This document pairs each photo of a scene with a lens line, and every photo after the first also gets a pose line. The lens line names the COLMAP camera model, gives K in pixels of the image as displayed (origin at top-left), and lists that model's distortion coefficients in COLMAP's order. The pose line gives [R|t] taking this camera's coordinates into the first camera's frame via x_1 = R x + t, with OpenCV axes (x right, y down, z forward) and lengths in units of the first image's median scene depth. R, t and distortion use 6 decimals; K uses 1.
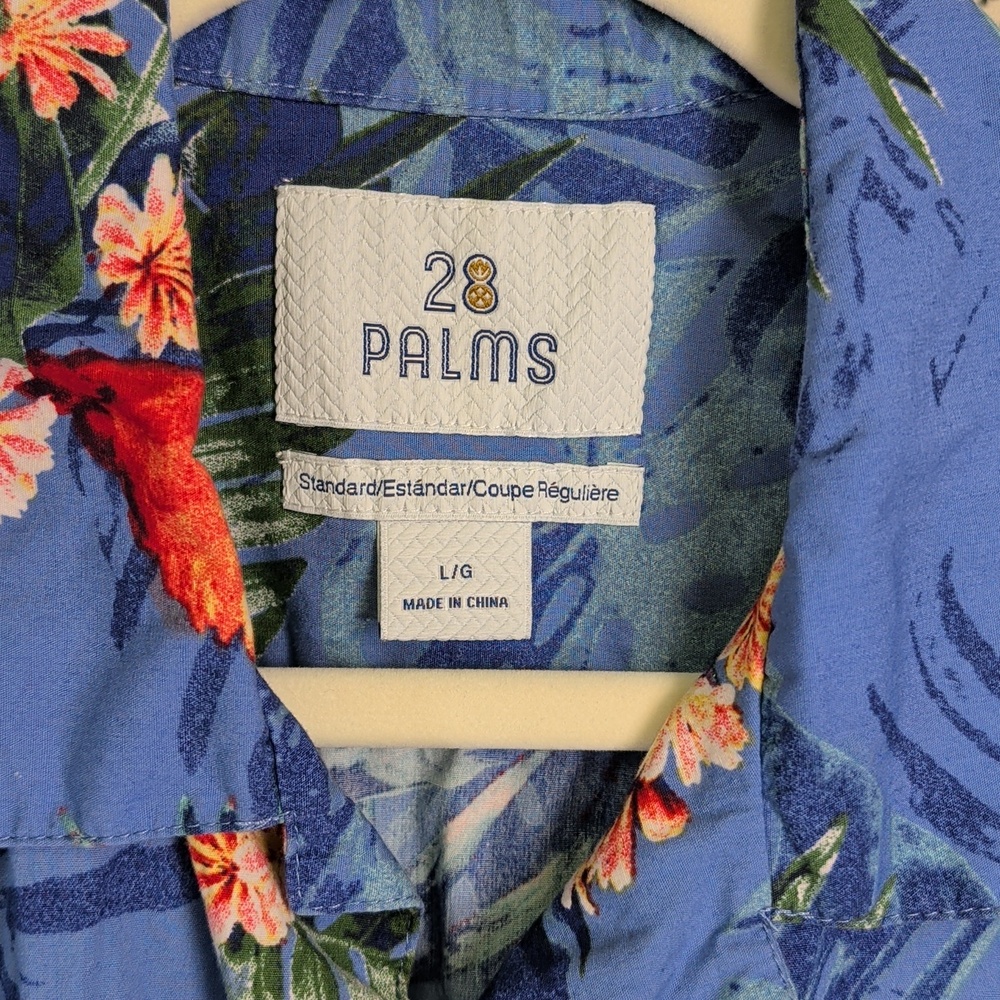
lens RADIAL K [[1476.8, 0, 494.0], [0, 1476.8, 504.9], [0, 0, 1]] dist [0.079069, 0.020923]
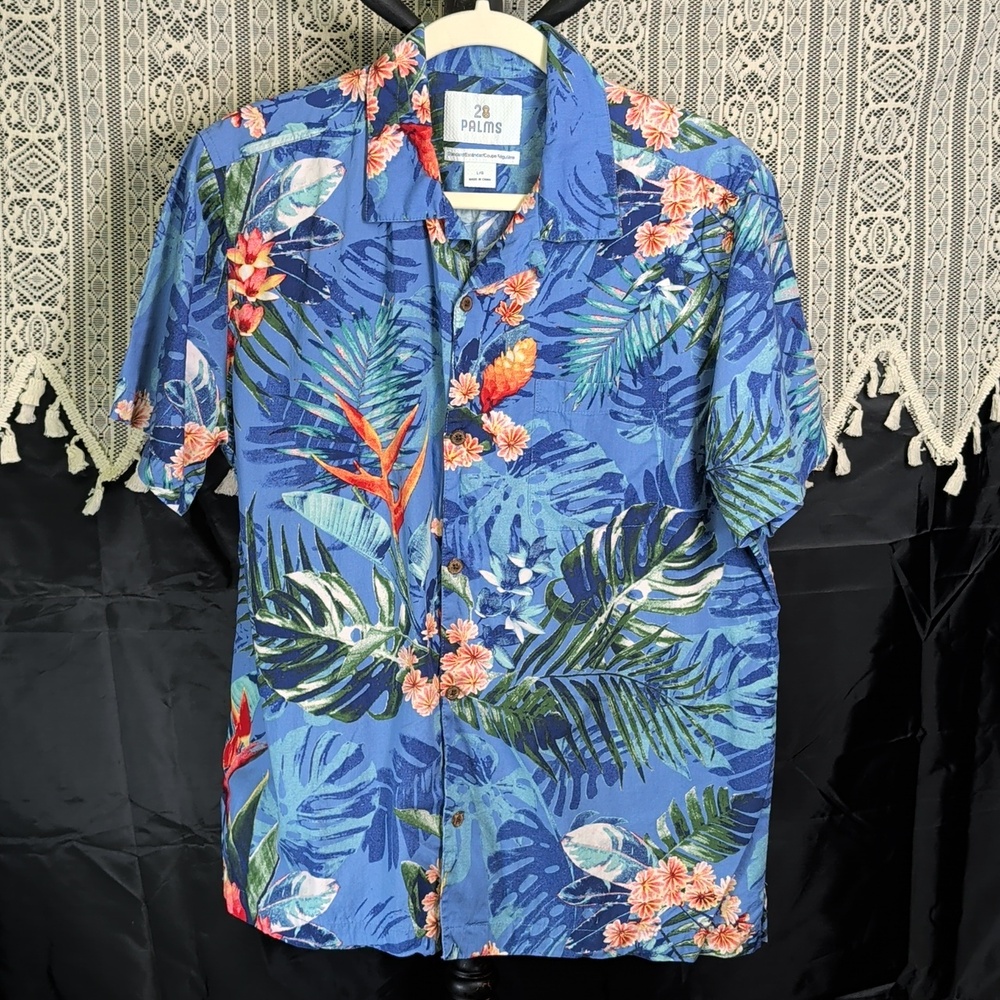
lens RADIAL K [[1476.8, 0, 494.0], [0, 1476.8, 504.9], [0, 0, 1]] dist [0.079069, 0.020923]
pose [[0.998792, 0.023159, -0.043328, 0.263580], [-0.020564, 0.998022, 0.059403, 0.867524], [0.044618, -0.058440, 0.997293, -4.026424]]
